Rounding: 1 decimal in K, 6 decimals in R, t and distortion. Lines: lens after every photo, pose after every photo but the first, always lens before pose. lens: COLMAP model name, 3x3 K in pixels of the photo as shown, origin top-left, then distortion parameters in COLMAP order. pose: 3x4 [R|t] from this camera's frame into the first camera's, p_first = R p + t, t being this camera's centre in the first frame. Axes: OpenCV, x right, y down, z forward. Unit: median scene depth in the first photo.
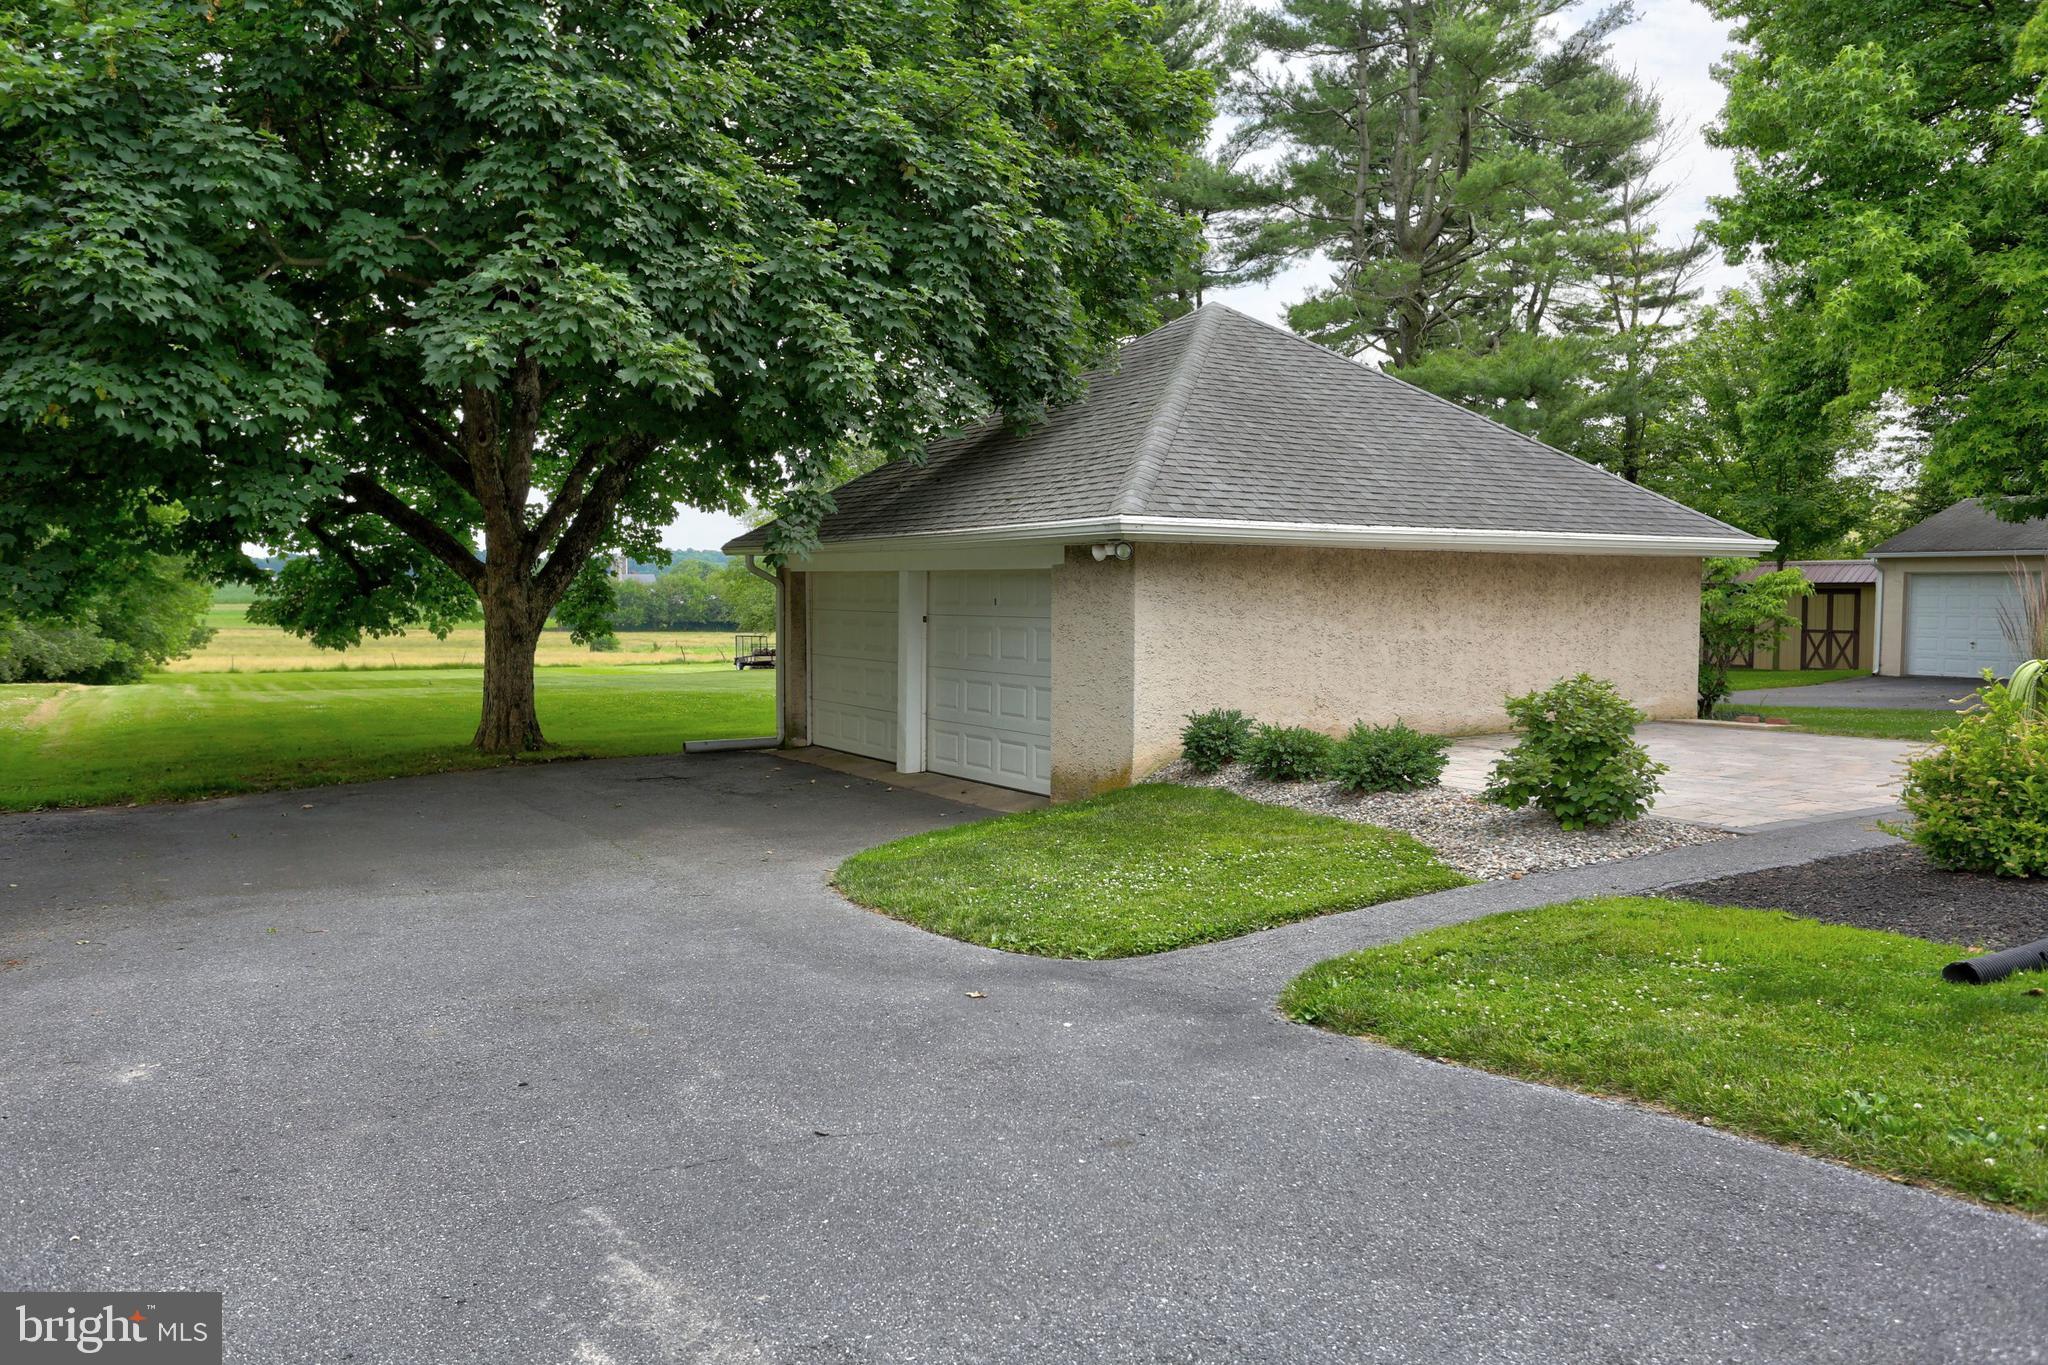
lens RADIAL K [[1575.0, 0, 1024.0], [0, 1575.0, 682.5], [0, 0, 1]] dist [-0.004611, -0.002072]
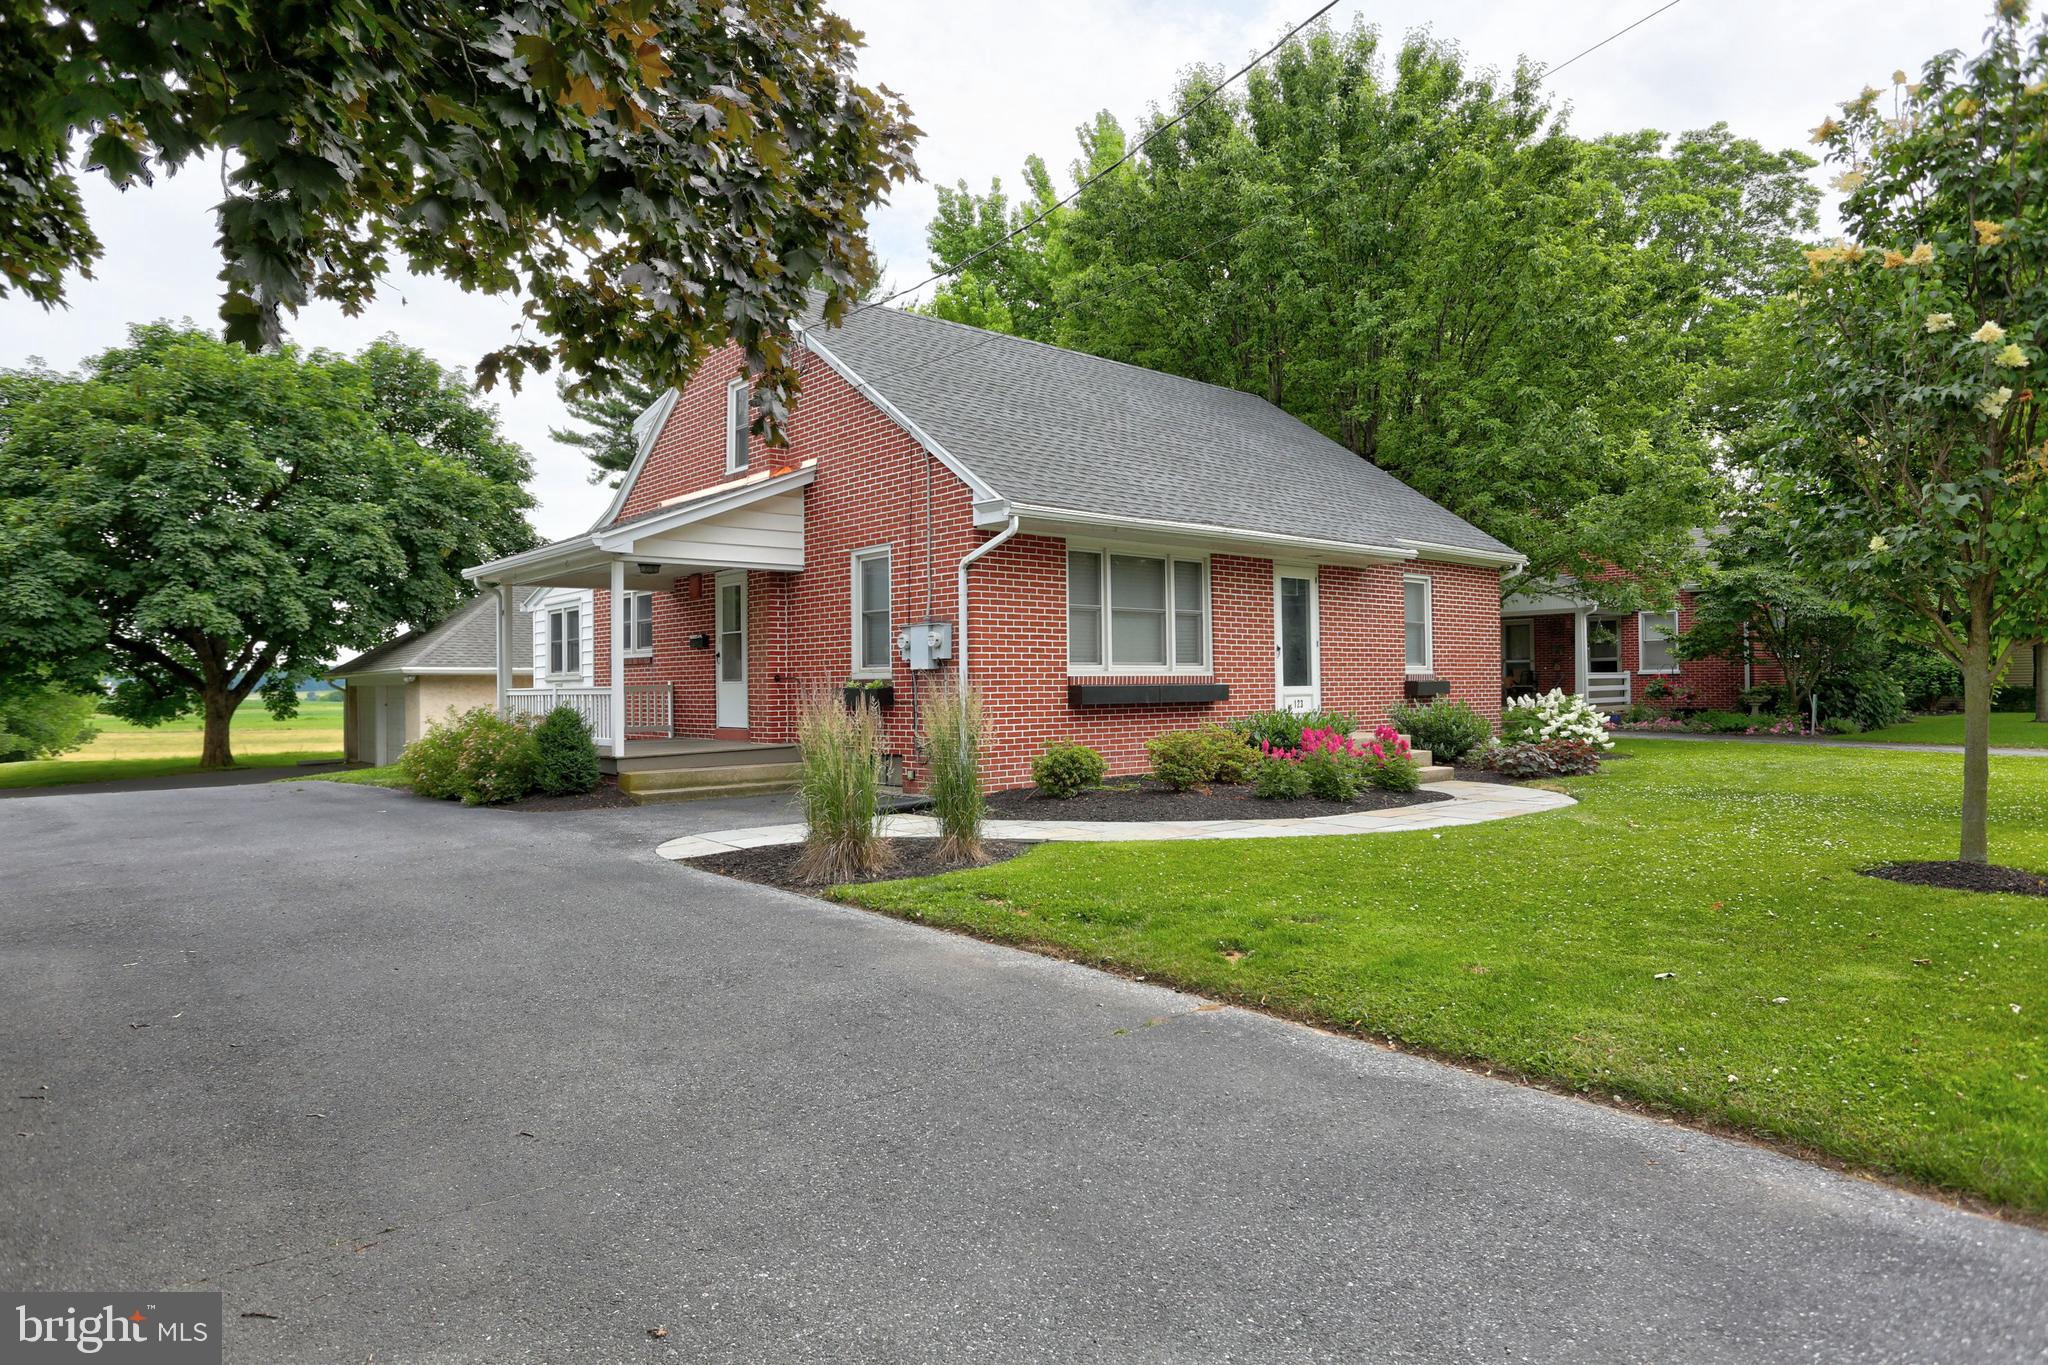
lens RADIAL K [[1256.6, 0, 1024.0], [0, 1256.6, 682.5], [0, 0, 1]] dist [0.001775, 0.001192]
pose [[0.988486, -0.013009, 0.150755, 0.546652], [0.022824, 0.997717, -0.063559, 0.063301], [-0.149584, 0.066268, 0.986526, -0.957357]]
